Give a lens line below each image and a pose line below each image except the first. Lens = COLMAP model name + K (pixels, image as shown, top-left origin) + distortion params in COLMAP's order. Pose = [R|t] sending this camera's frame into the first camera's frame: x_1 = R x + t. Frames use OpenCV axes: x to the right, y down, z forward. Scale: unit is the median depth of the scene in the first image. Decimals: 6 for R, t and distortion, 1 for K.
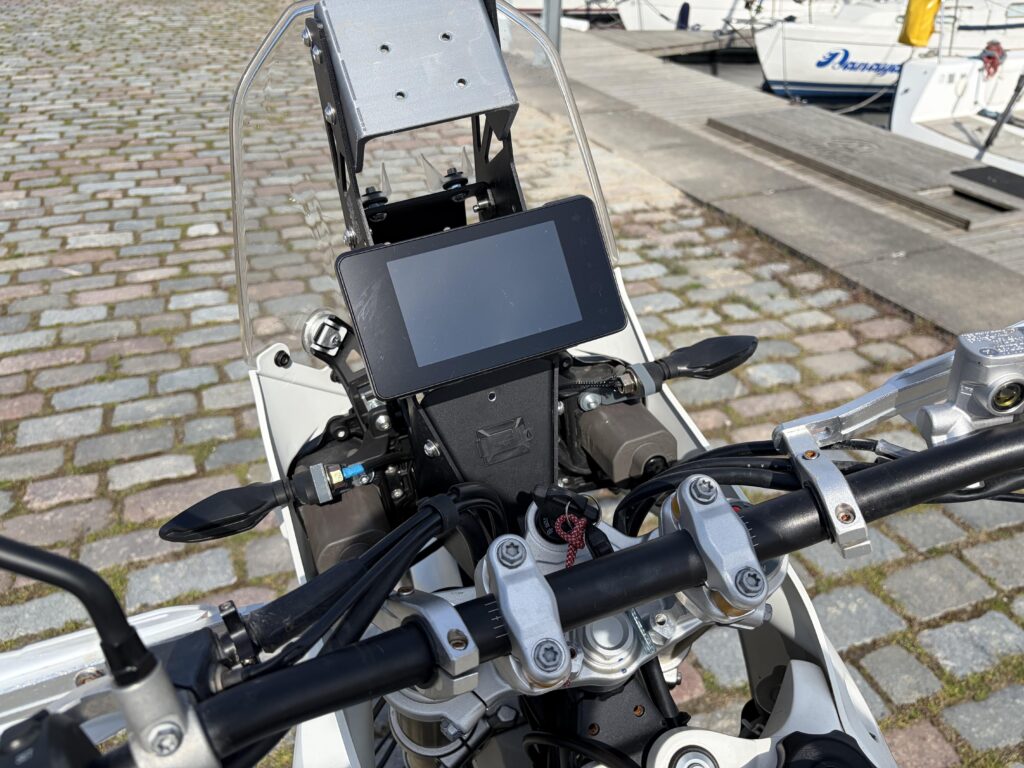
lens RADIAL K [[774.3, 0, 508.4], [0, 774.3, 385.1], [0, 0, 1]] dist [0.054452, -0.066429]
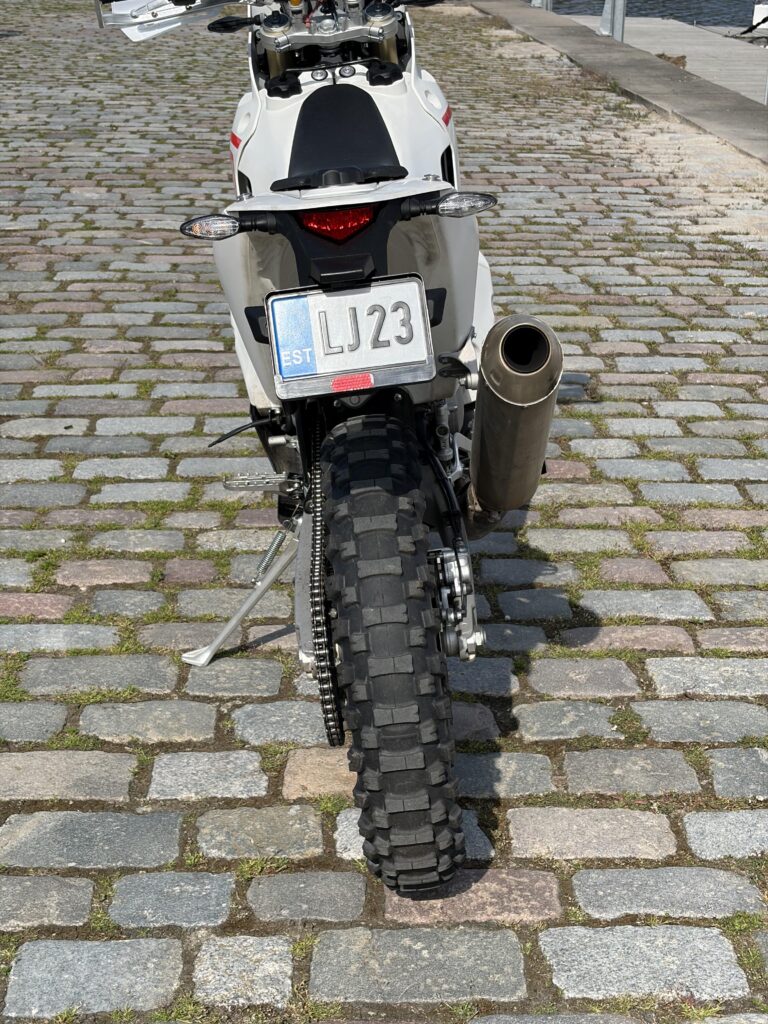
lens RADIAL K [[1546.7, 0, 391.9], [0, 1546.7, 511.1], [0, 0, 1]] dist [0.128408, 0.000000]
pose [[0.944063, 0.114504, -0.309248, 0.320845], [-0.172888, 0.970426, -0.168473, 0.404283], [0.280811, 0.212514, 0.935940, -0.565714]]
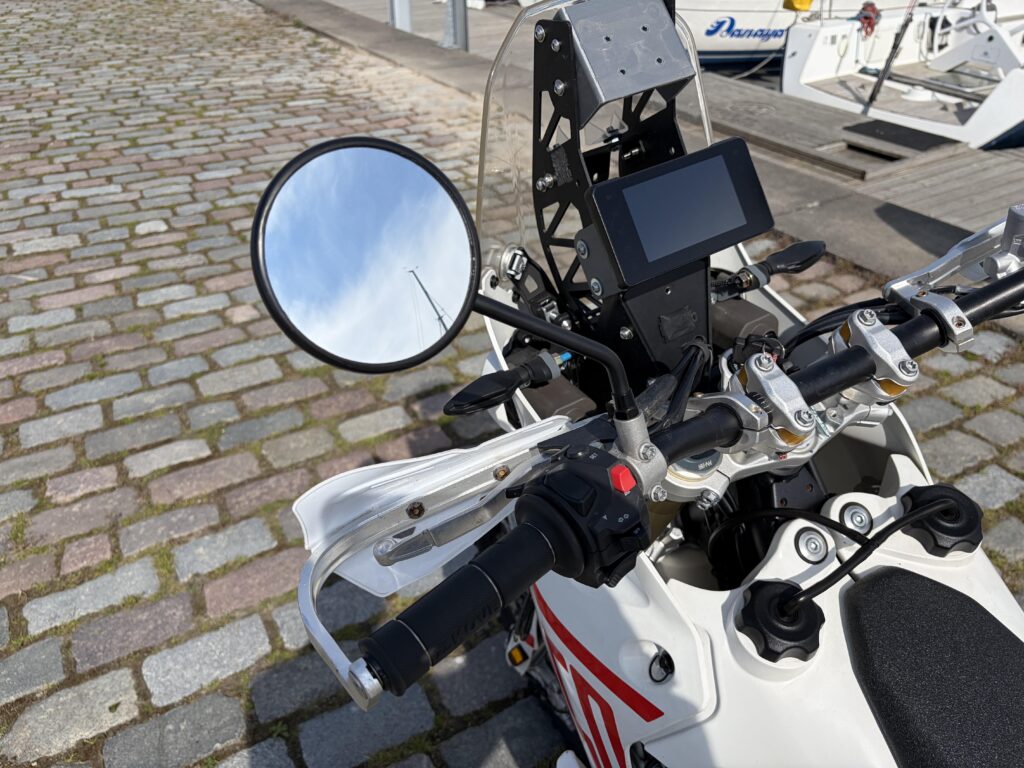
lens RADIAL K [[774.3, 0, 508.1], [0, 774.3, 386.4], [0, 0, 1]] dist [0.054452, -0.066429]
pose [[0.989920, -0.093393, 0.106473, -0.067683], [0.090803, 0.995448, 0.028936, 0.017199], [-0.108691, -0.018976, 0.993894, -0.049736]]
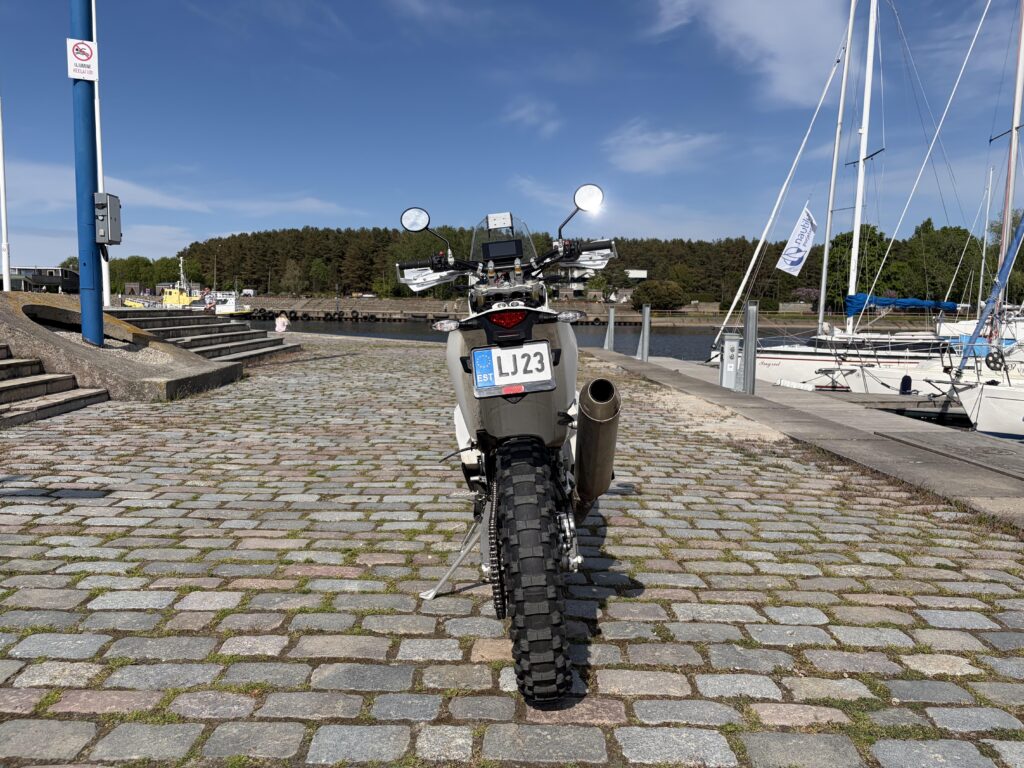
lens RADIAL K [[774.3, 0, 512.3], [0, 774.3, 375.8], [0, 0, 1]] dist [0.054452, -0.066429]
pose [[0.932354, 0.031993, -0.360129, 0.324002], [-0.197681, 0.879112, -0.433686, 0.480797], [0.302719, 0.475540, 0.825968, -0.519738]]
